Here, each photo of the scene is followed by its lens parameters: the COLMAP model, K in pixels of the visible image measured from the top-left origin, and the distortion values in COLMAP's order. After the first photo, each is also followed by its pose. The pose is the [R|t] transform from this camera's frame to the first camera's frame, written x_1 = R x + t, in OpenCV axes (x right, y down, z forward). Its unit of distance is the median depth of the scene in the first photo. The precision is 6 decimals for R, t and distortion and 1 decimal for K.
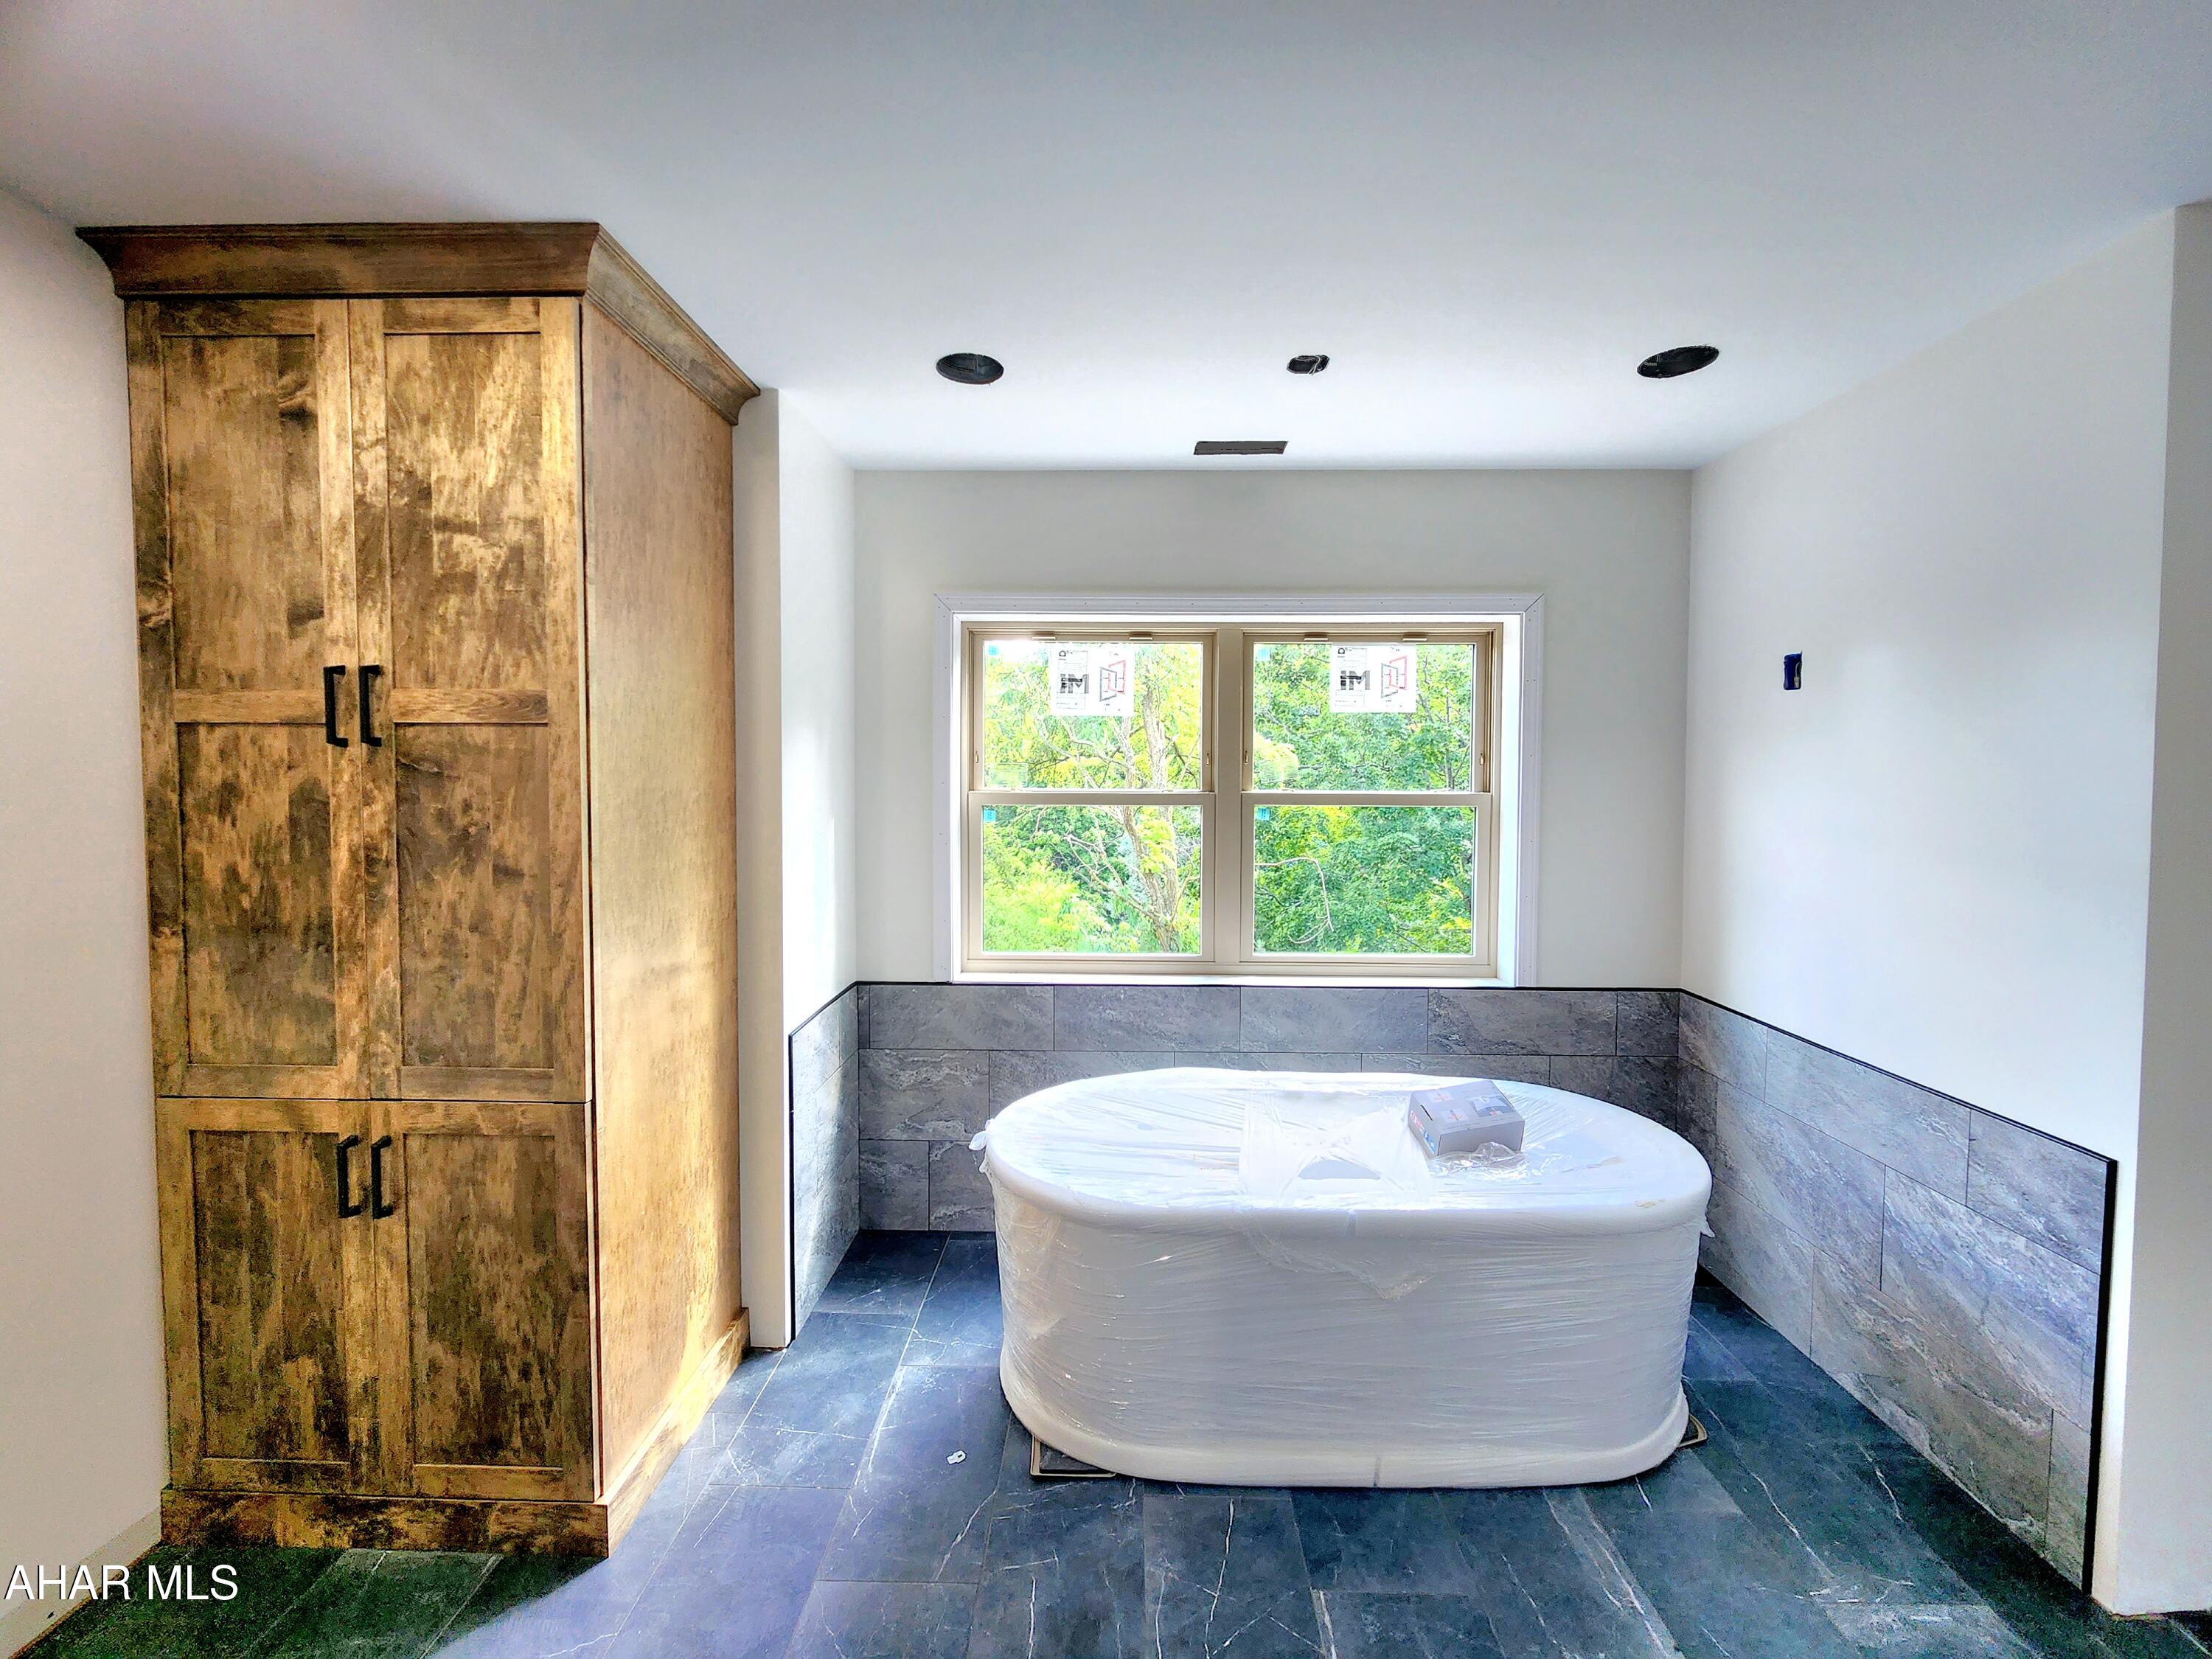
lens RADIAL K [[895.2, 0, 1101.1], [0, 895.2, 817.9], [0, 0, 1]] dist [0.002302, -0.001059]
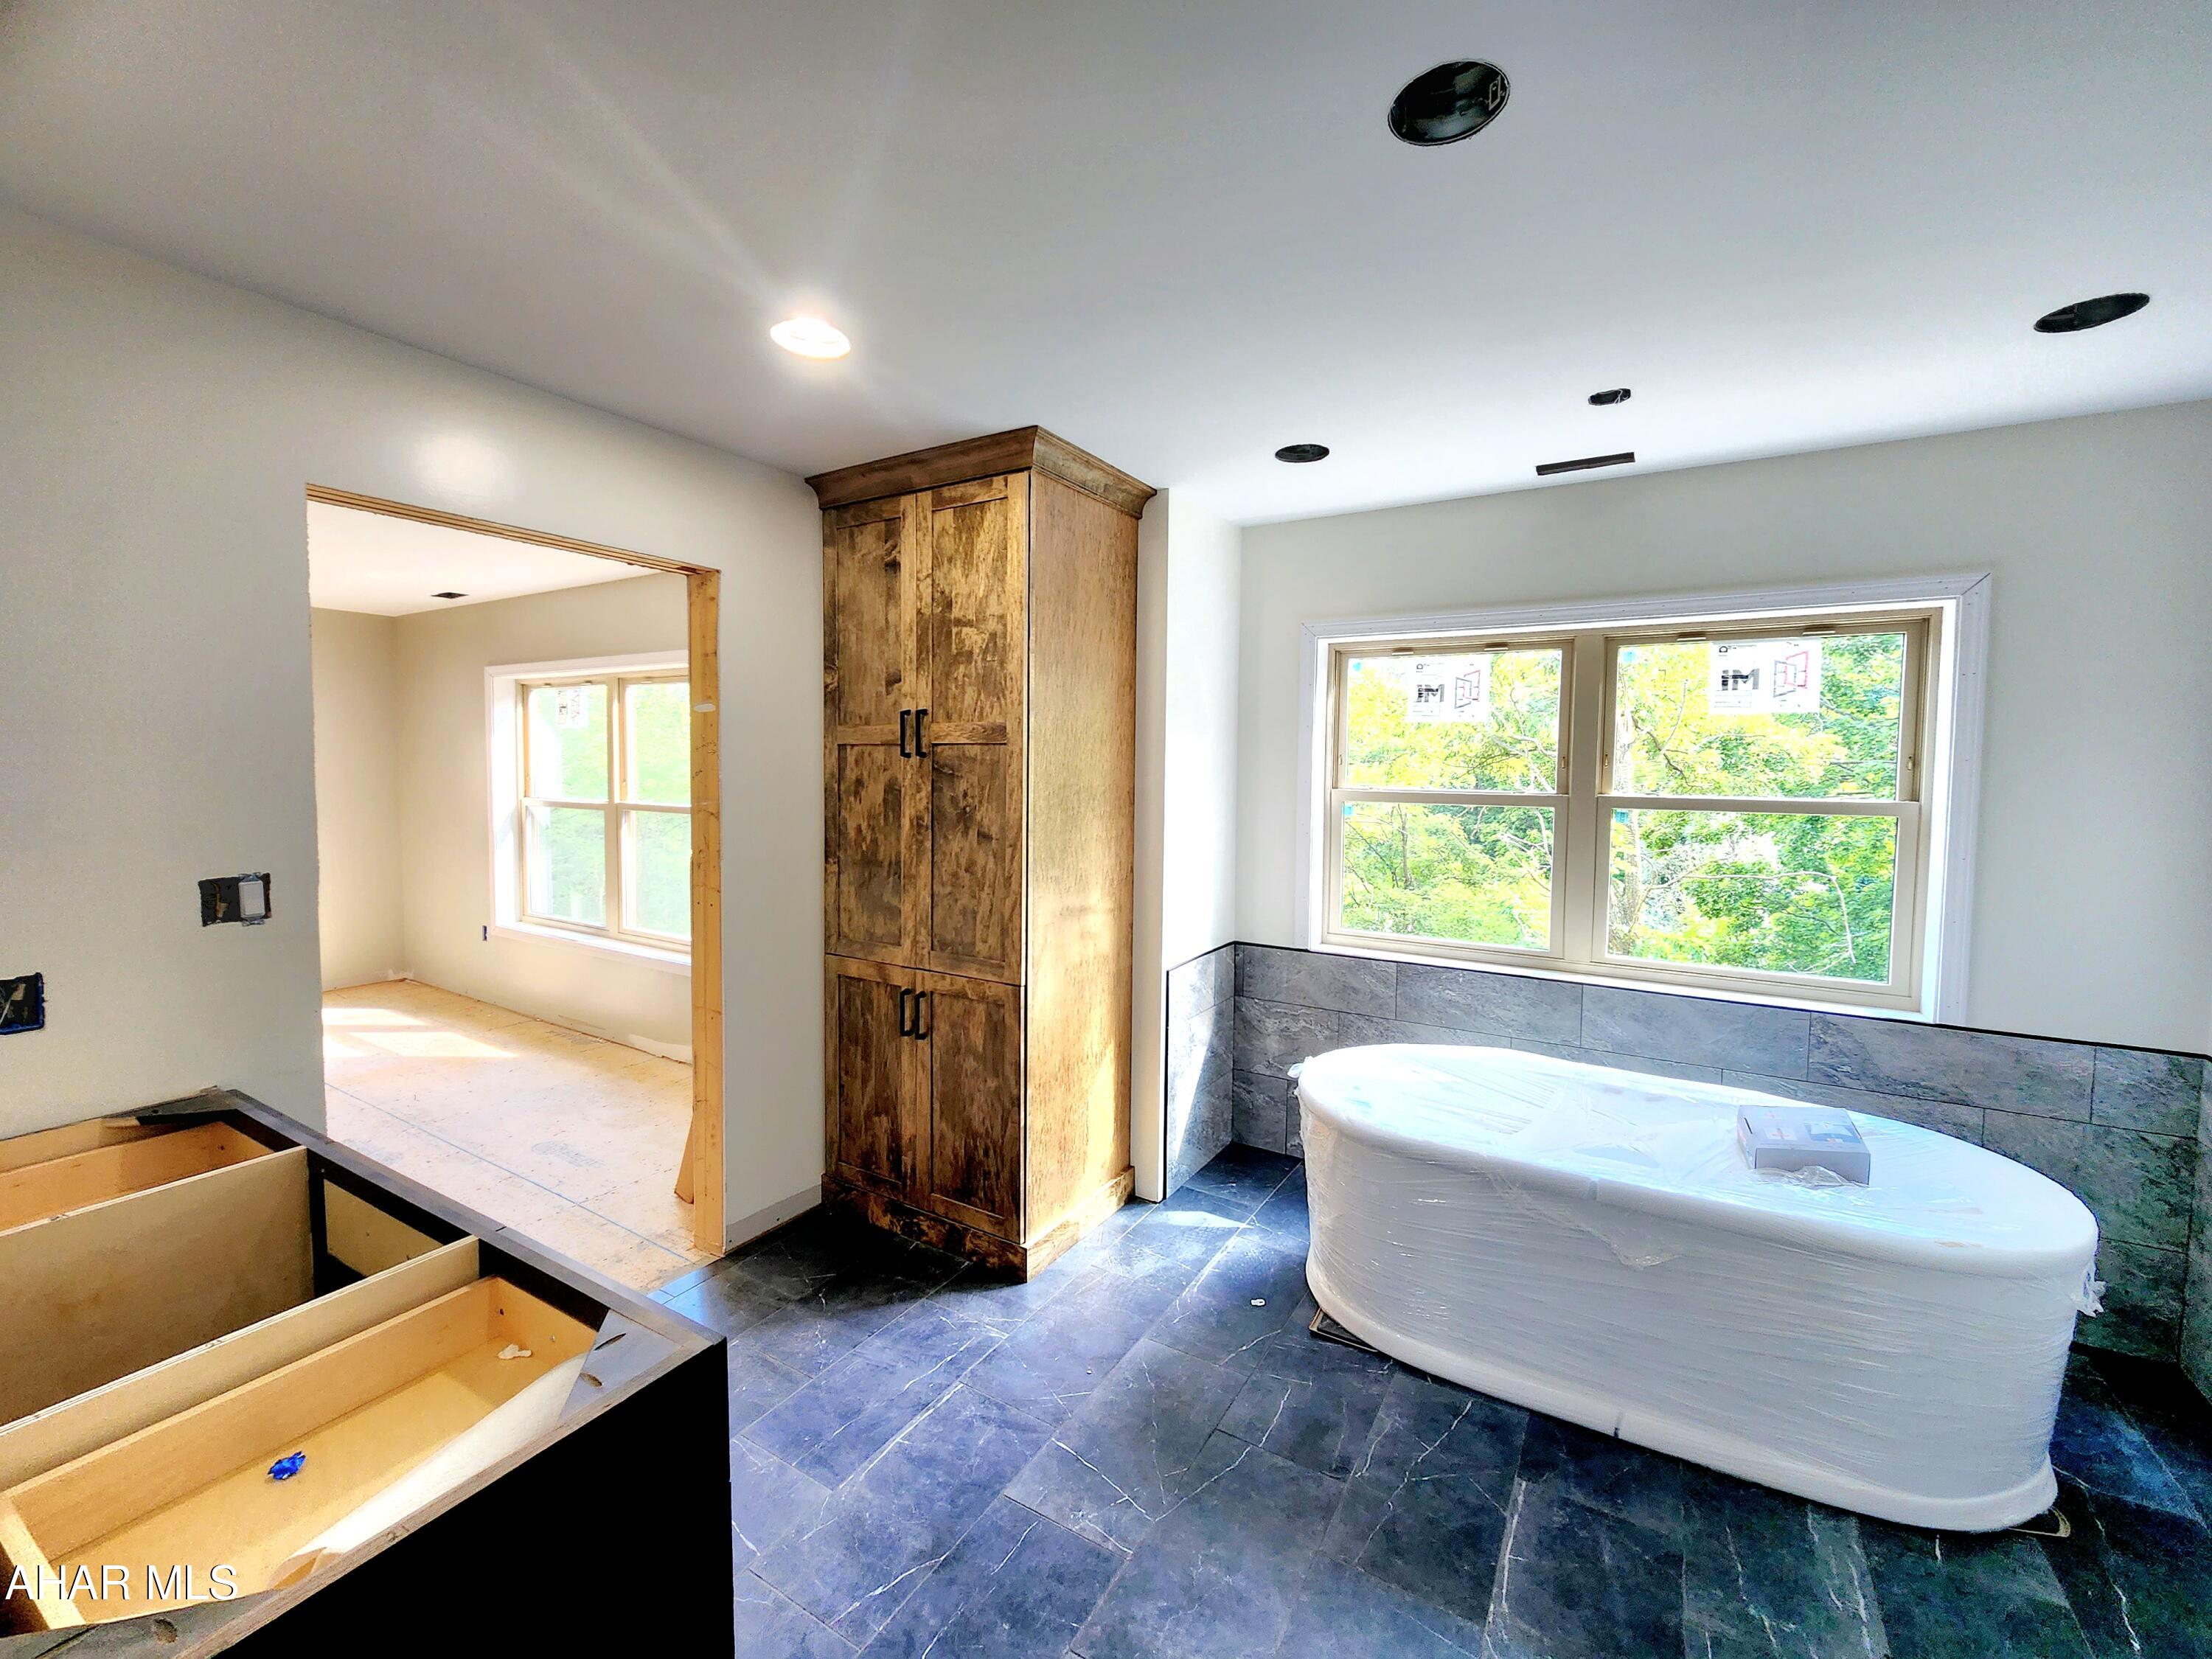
lens RADIAL K [[895.2, 0, 1112.6], [0, 895.2, 820.7], [0, 0, 1]] dist [0.002302, -0.001059]
pose [[0.870702, 0.035922, -0.490498, 0.276629], [-0.029768, 0.999350, 0.020346, -0.005657], [0.490910, -0.003114, 0.871205, -0.242635]]
